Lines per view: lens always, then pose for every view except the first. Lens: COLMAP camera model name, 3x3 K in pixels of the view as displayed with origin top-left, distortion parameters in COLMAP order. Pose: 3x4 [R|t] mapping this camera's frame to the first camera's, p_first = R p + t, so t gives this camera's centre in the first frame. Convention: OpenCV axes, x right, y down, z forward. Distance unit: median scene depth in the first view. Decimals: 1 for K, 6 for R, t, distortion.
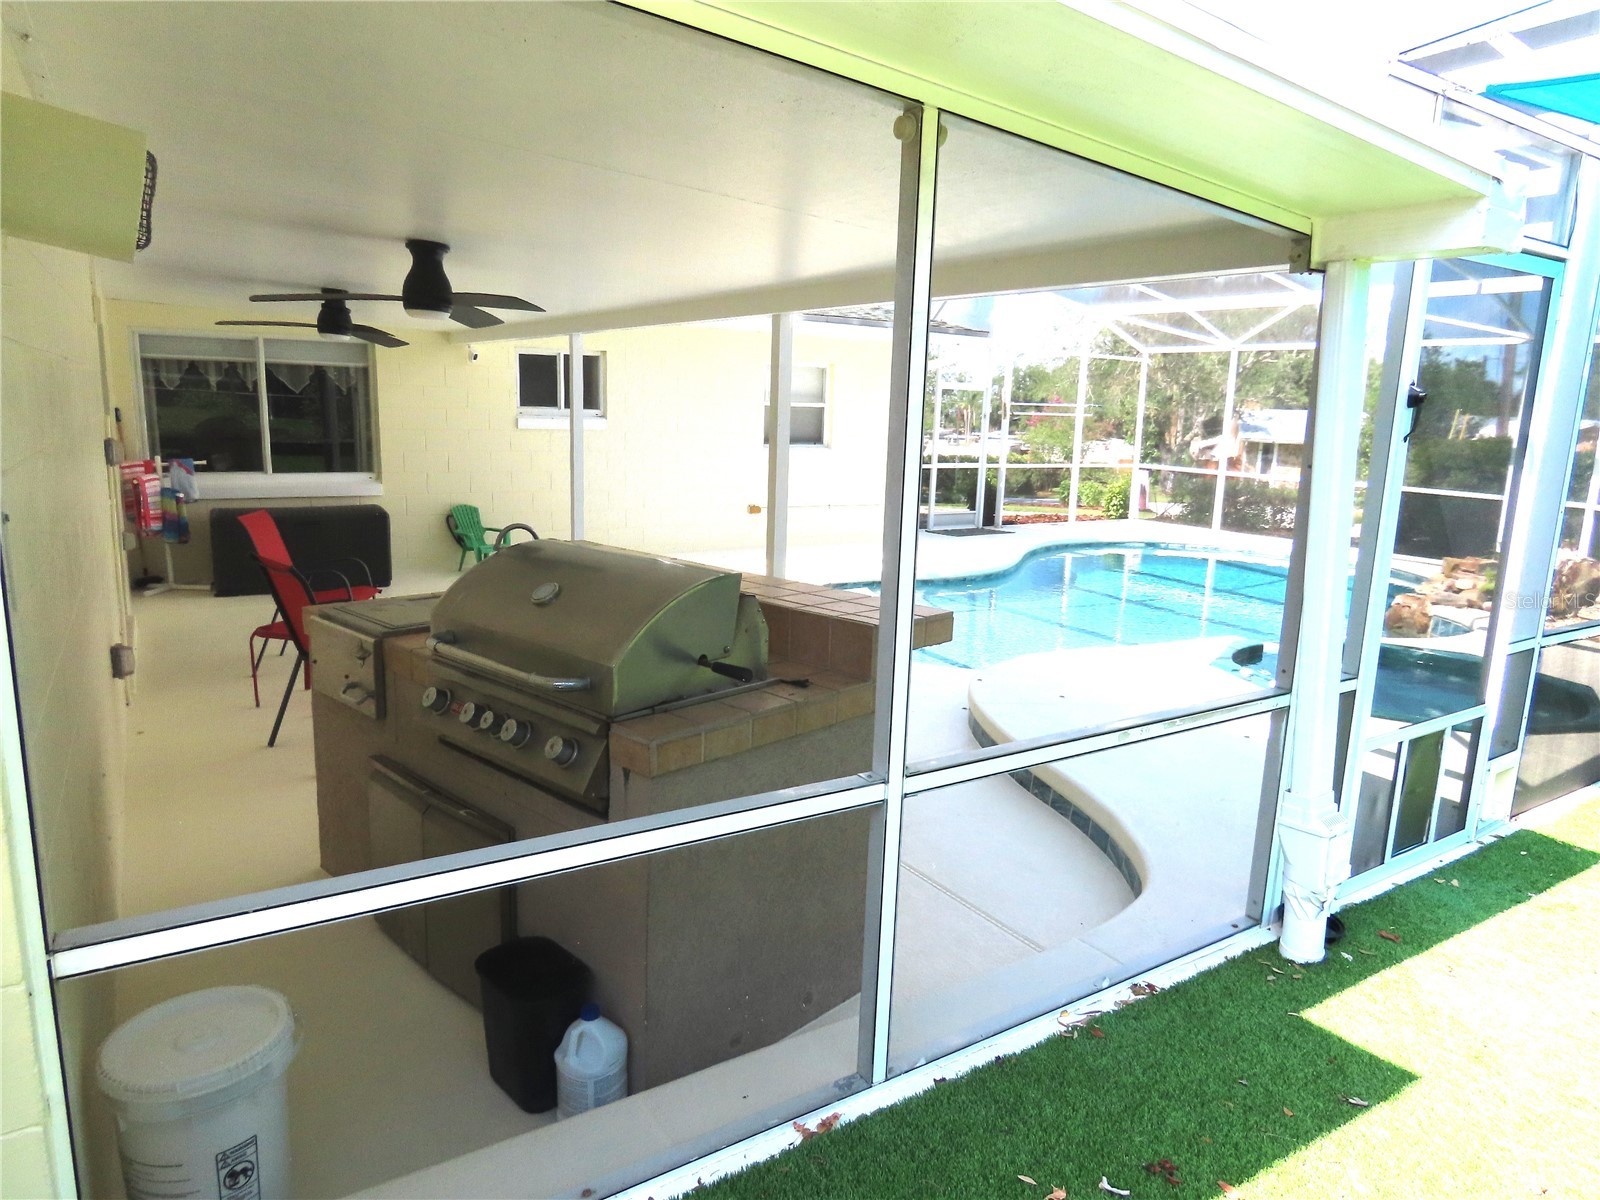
lens RADIAL K [[1015.7, 0, 800.0], [0, 1015.7, 600.0], [0, 0, 1]] dist [-0.001071, 0.000922]
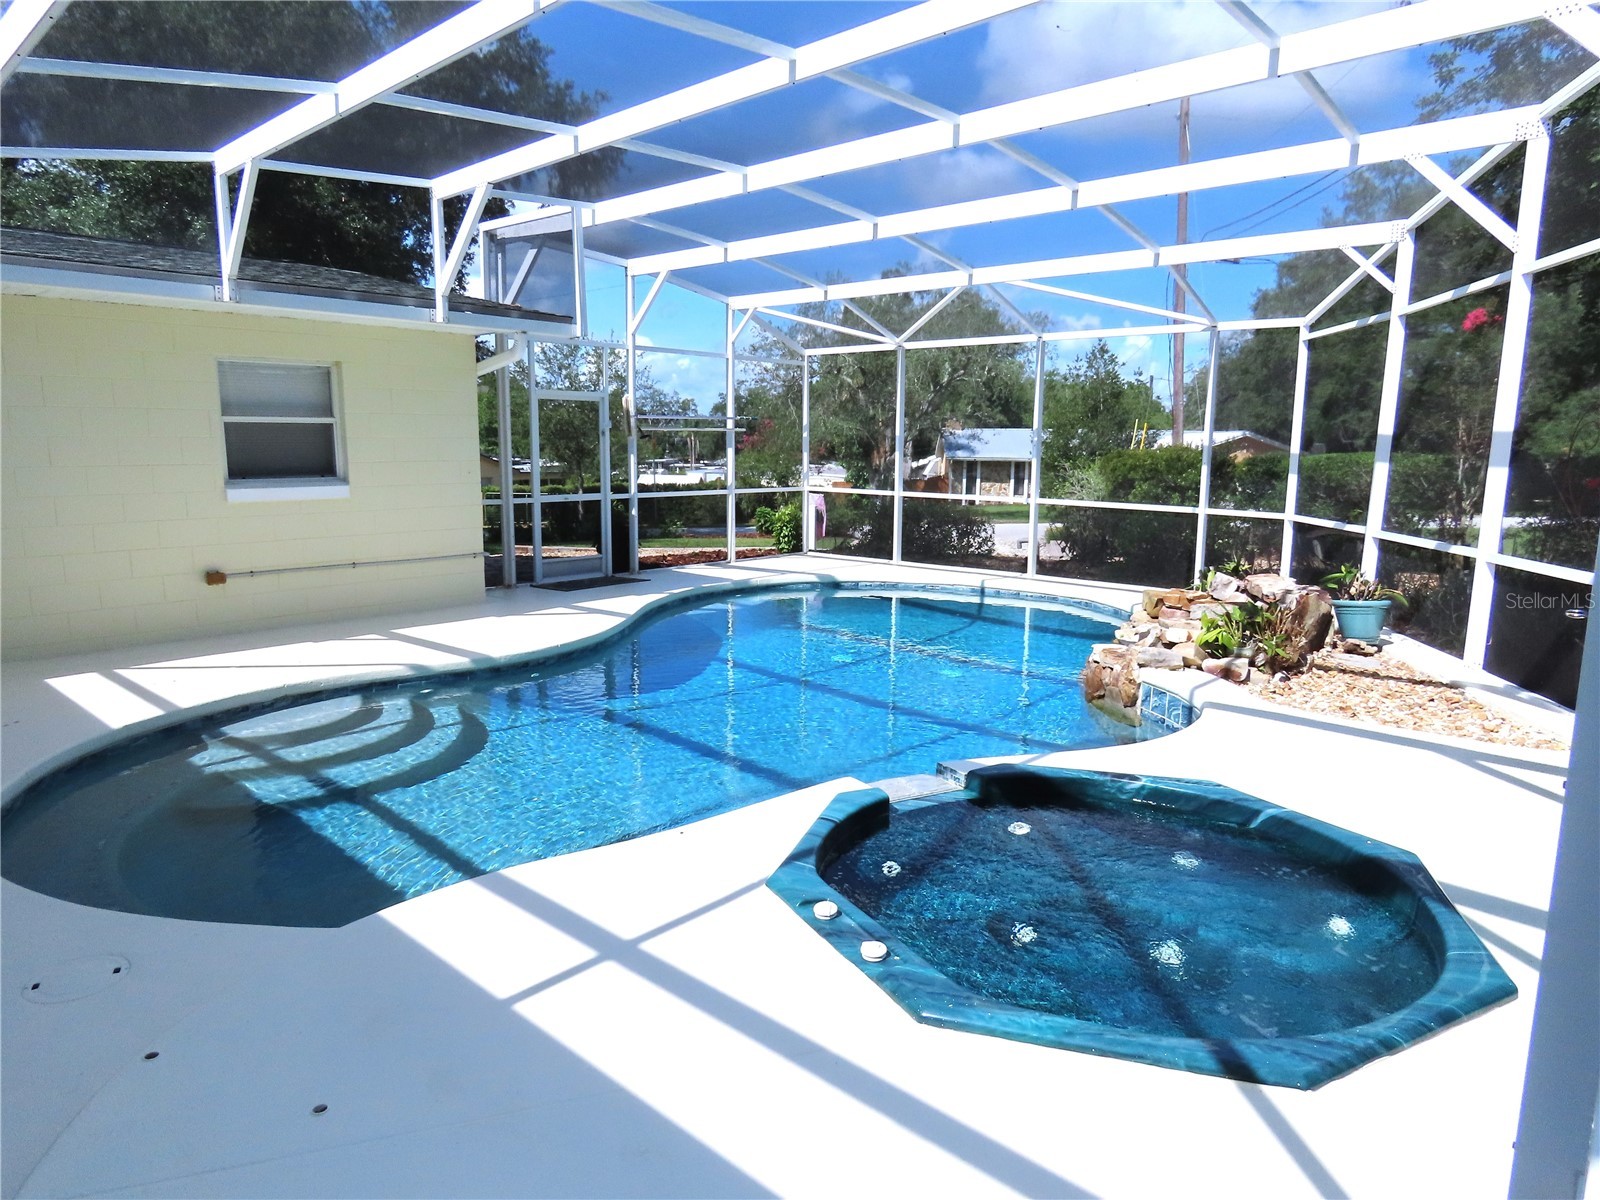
lens RADIAL K [[1015.7, 0, 800.0], [0, 1015.7, 600.0], [0, 0, 1]] dist [-0.001071, 0.000922]
pose [[0.967395, -0.064793, 0.244846, 0.117490], [0.071924, 0.997204, -0.020285, -0.024202], [-0.242847, 0.037233, 0.969350, 0.194516]]
